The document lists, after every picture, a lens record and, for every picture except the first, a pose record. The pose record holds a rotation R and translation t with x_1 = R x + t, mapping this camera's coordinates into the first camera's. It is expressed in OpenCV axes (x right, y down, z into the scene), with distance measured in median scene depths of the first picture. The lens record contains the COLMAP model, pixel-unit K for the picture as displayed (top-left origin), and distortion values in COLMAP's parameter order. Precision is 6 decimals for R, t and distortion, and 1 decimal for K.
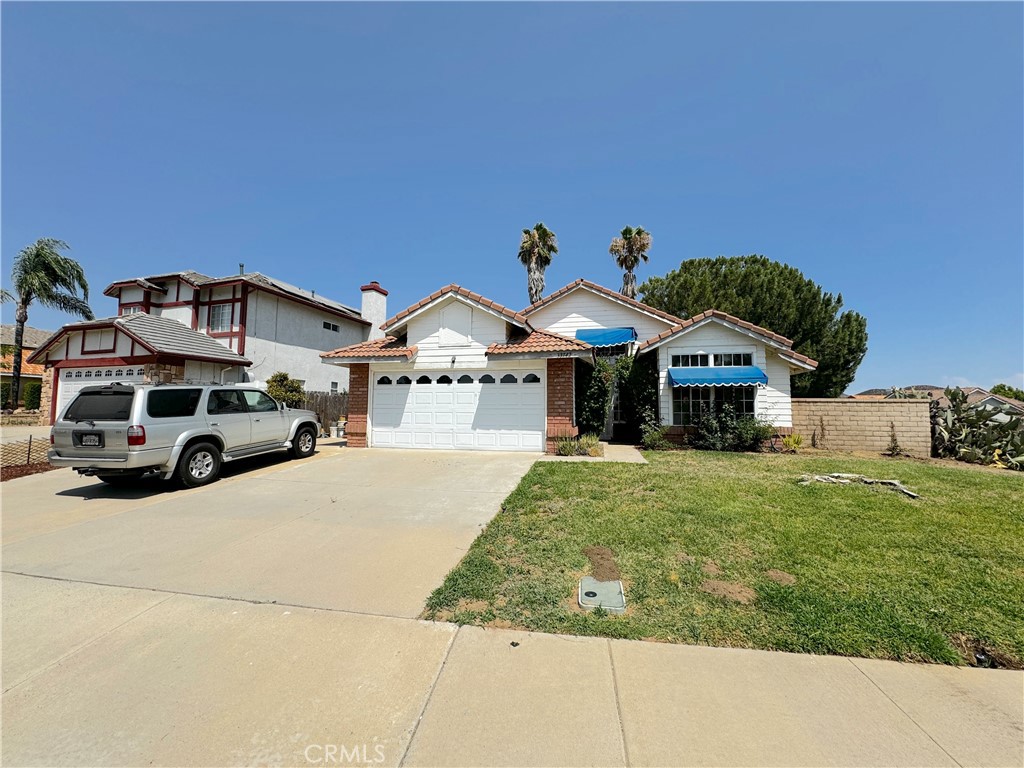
lens RADIAL K [[409.0, 0, 512.0], [0, 409.0, 384.0], [0, 0, 1]] dist [-0.000197, -0.000235]
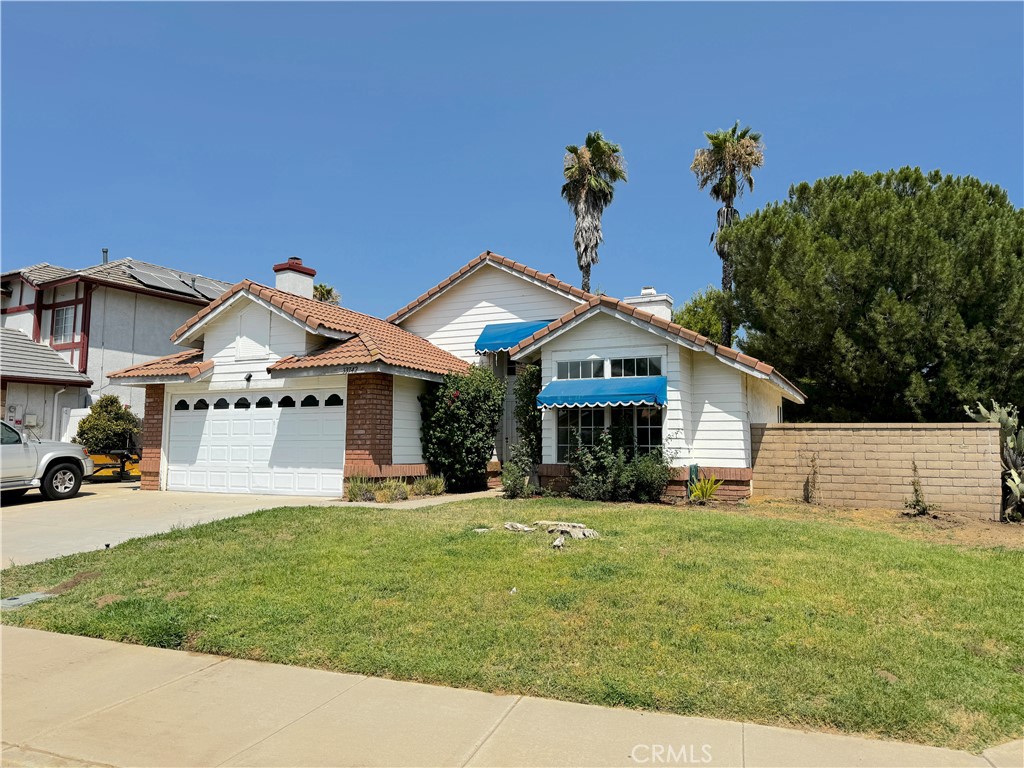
lens RADIAL K [[721.4, 0, 512.0], [0, 721.4, 384.0], [0, 0, 1]] dist [0.102505, -0.147324]
pose [[0.972588, -0.020517, -0.231627, 0.602203], [0.015531, 0.999607, -0.023327, -0.006186], [0.232015, 0.019090, 0.972525, -0.208217]]
